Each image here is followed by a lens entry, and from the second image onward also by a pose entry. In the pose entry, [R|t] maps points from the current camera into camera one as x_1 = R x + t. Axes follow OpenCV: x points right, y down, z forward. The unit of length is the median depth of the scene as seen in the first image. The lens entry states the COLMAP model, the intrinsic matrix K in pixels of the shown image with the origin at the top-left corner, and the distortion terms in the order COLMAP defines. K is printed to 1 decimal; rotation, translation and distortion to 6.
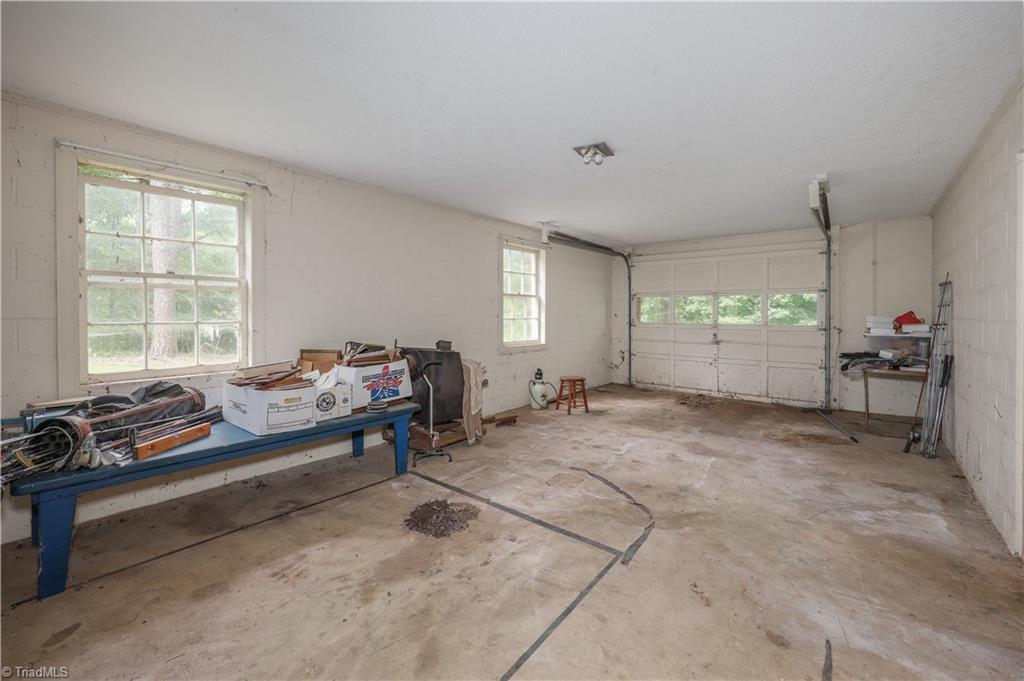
lens RADIAL K [[429.9, 0, 510.9], [0, 429.9, 322.2], [0, 0, 1]] dist [-0.000611, -0.000052]
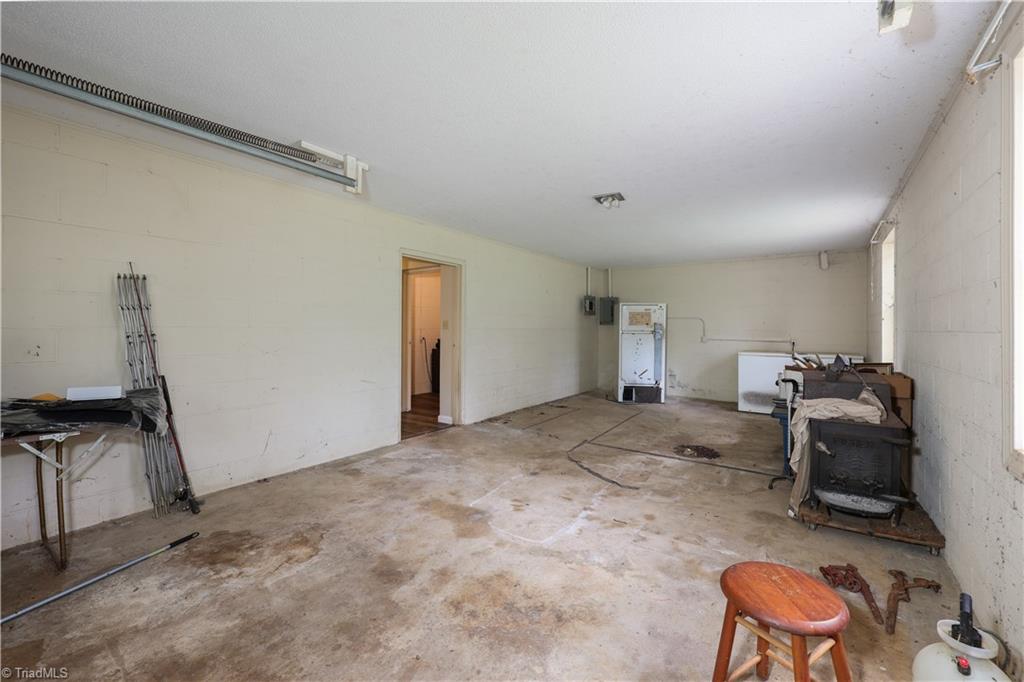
lens RADIAL K [[429.9, 0, 510.9], [0, 429.9, 322.7], [0, 0, 1]] dist [-0.000611, -0.000052]
pose [[-0.997711, -0.009058, -0.067012, 0.526872], [-0.009416, 0.999943, 0.005026, -0.029446], [0.066963, 0.005645, -0.997739, 2.087470]]
